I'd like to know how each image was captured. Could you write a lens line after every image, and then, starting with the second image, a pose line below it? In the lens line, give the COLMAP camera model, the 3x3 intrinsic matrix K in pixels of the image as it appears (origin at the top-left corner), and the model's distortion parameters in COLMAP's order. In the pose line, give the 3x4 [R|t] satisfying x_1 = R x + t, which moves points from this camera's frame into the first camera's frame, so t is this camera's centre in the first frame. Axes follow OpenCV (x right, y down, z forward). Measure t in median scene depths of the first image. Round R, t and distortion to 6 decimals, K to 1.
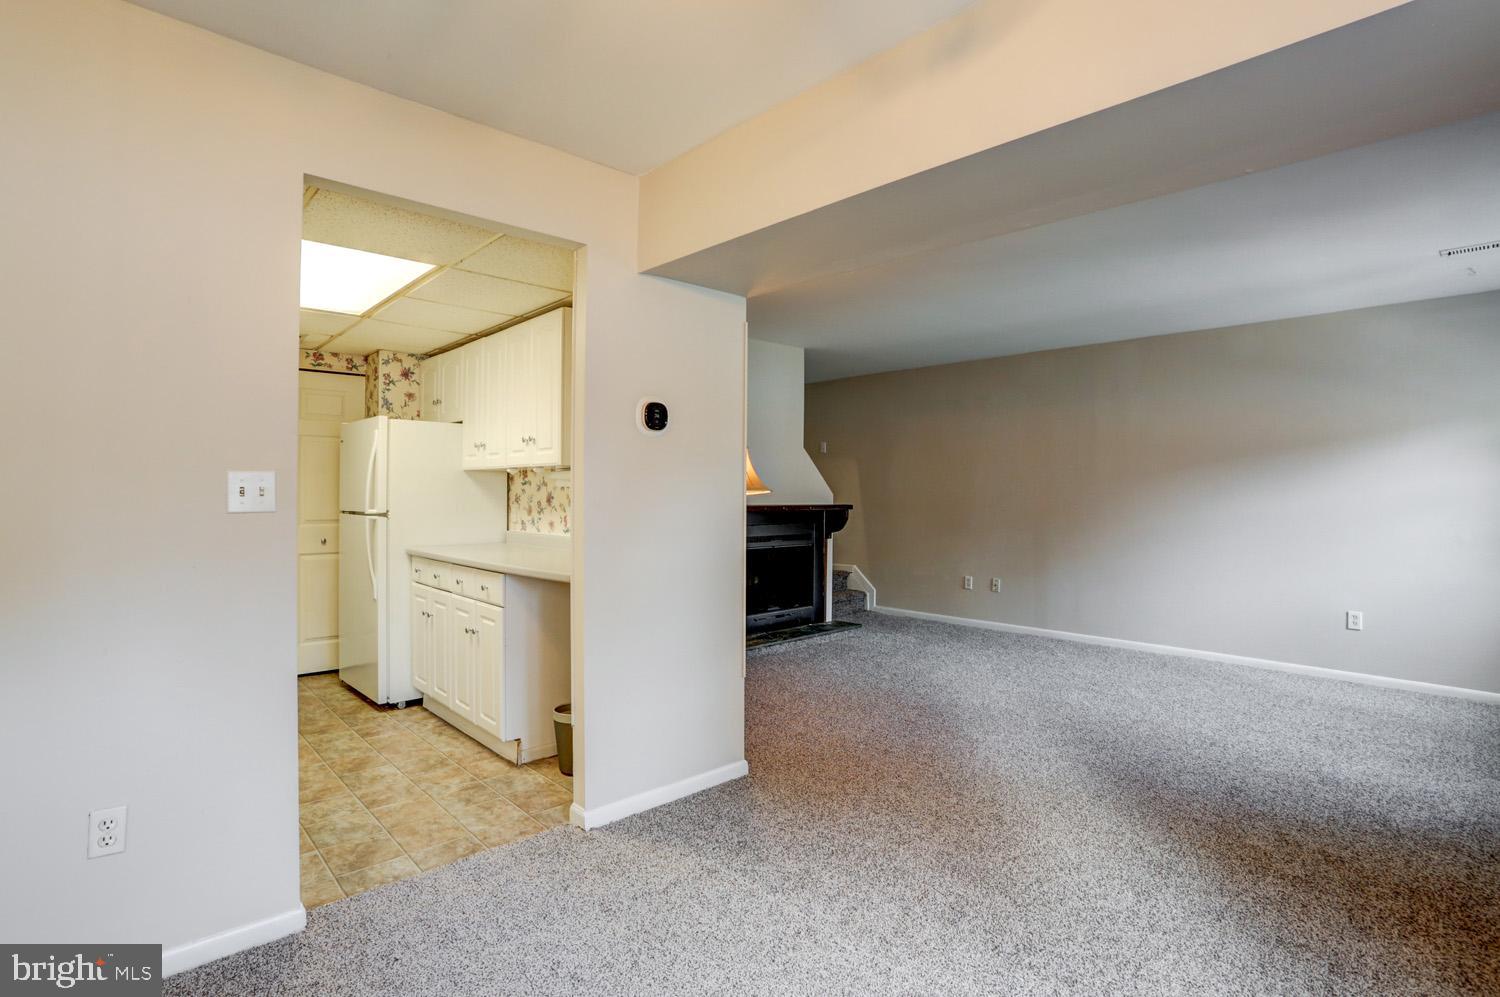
lens RADIAL K [[724.9, 0, 737.0], [0, 724.9, 486.6], [0, 0, 1]] dist [-0.071107, 0.027074]
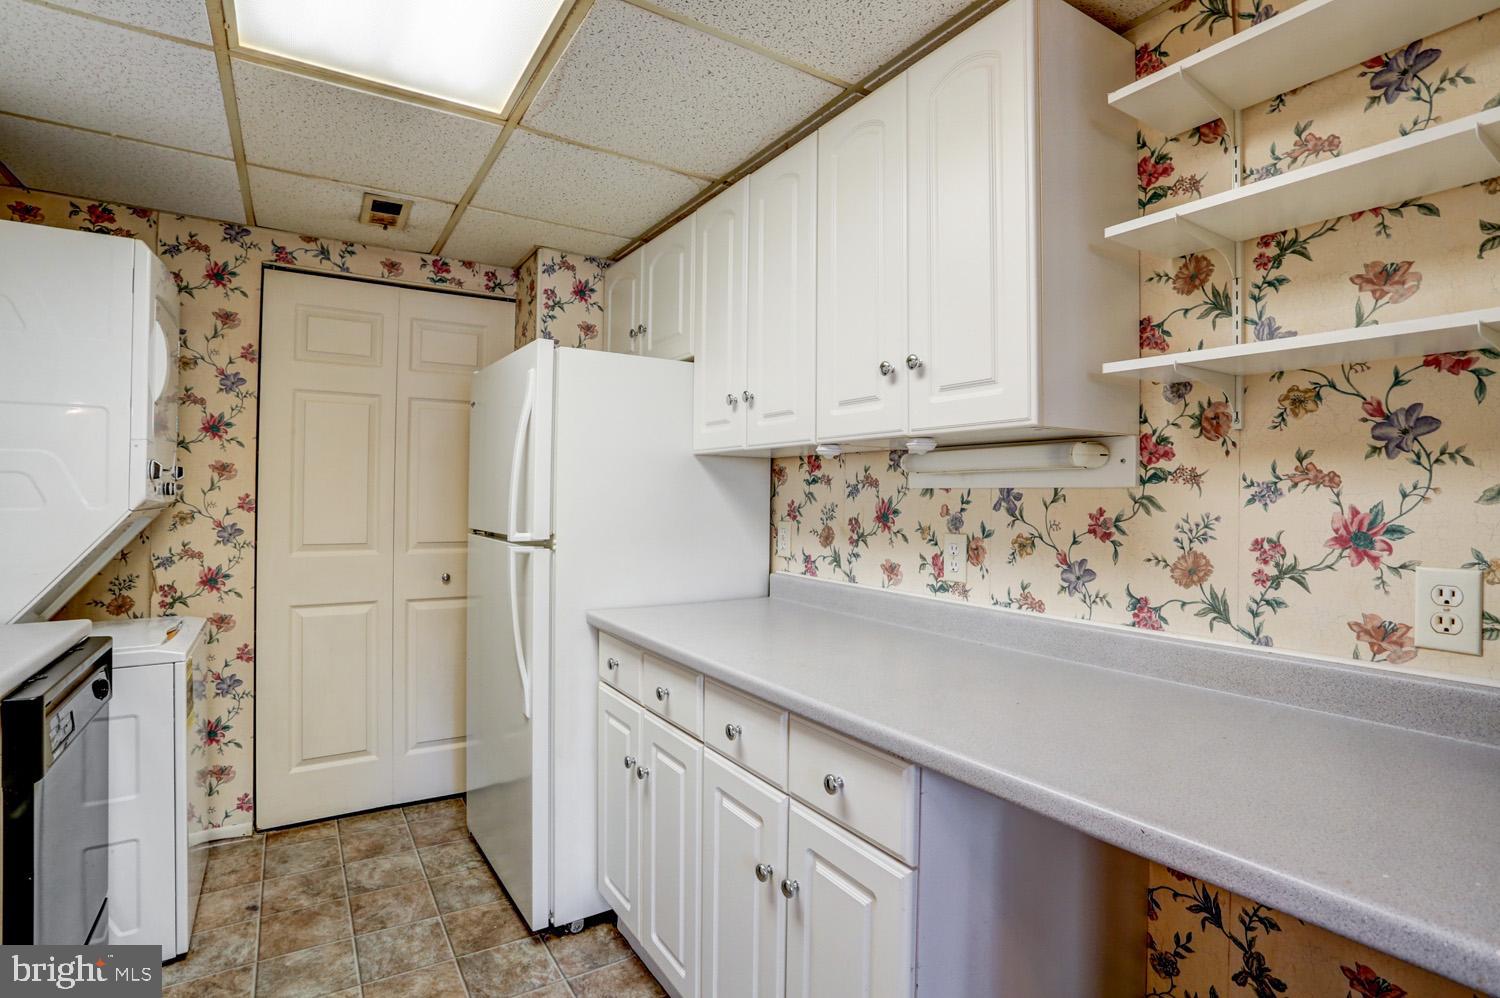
lens RADIAL K [[724.9, 0, 743.4], [0, 724.9, 485.8], [0, 0, 1]] dist [-0.071107, 0.027074]
pose [[0.983315, 0.007570, -0.181753, -0.259316], [-0.007829, 0.999969, -0.000707, -0.000361], [0.181742, 0.002118, 0.983344, 0.514005]]
